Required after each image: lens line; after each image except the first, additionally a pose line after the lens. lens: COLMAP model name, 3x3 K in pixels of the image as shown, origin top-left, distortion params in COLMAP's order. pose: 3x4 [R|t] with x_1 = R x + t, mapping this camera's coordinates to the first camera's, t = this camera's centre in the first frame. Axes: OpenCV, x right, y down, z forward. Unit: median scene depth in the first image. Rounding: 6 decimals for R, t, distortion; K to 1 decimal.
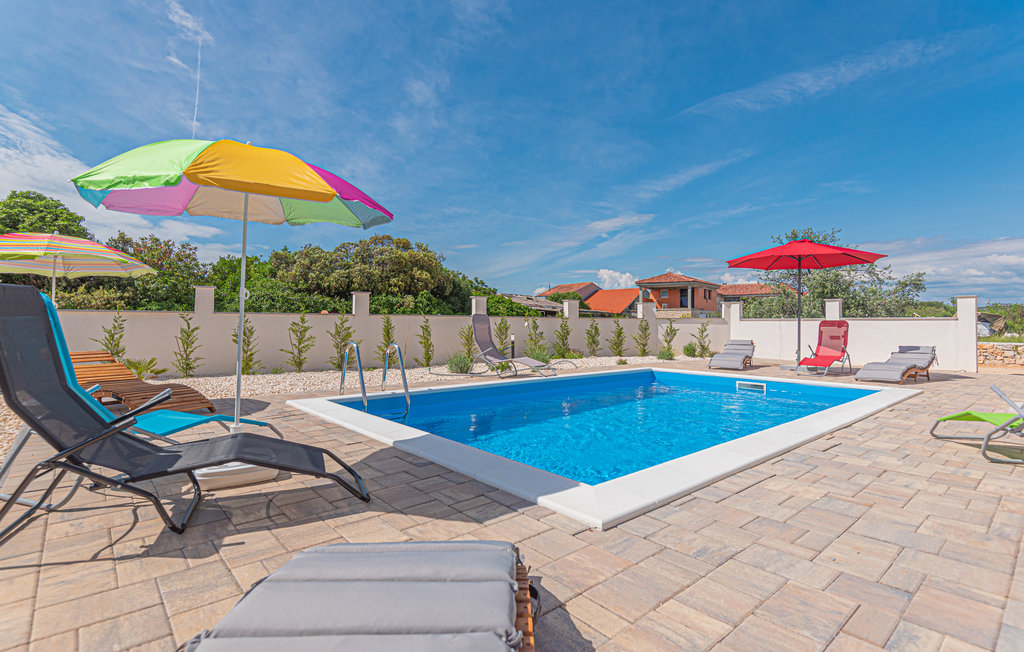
lens RADIAL K [[500.9, 0, 513.3], [0, 500.9, 324.6], [0, 0, 1]] dist [-0.006388, -0.001138]
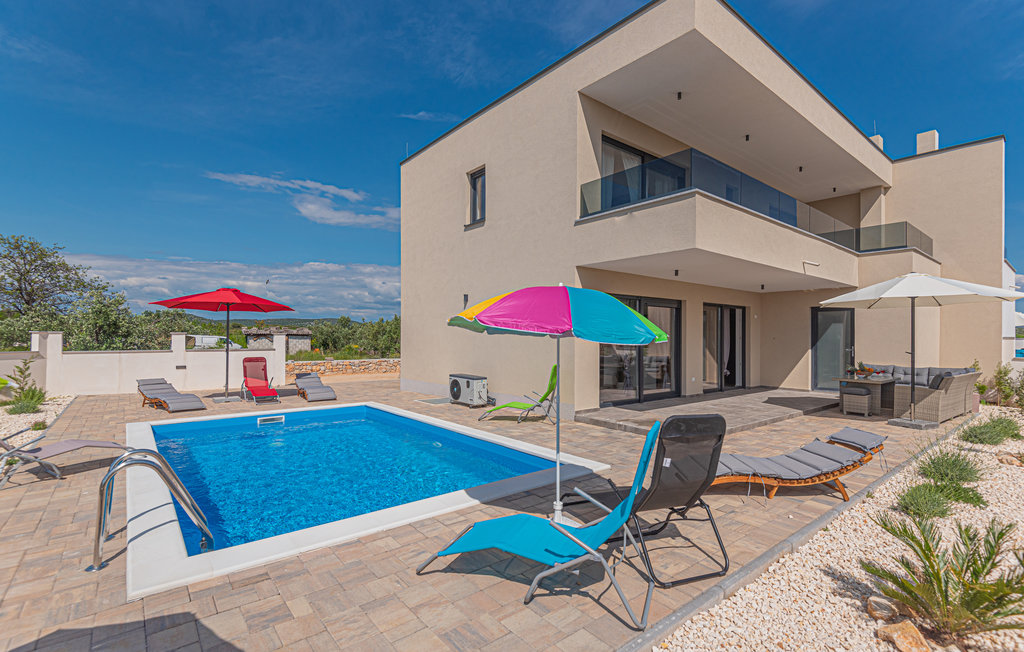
lens RADIAL K [[467.6, 0, 512.9], [0, 467.6, 329.7], [0, 0, 1]] dist [0.003319, -0.000394]
pose [[0.028954, 0.005849, 0.999564, -1.539721], [-0.000014, 0.999983, -0.005851, -0.209718], [-0.999581, 0.000155, 0.028954, 0.941509]]
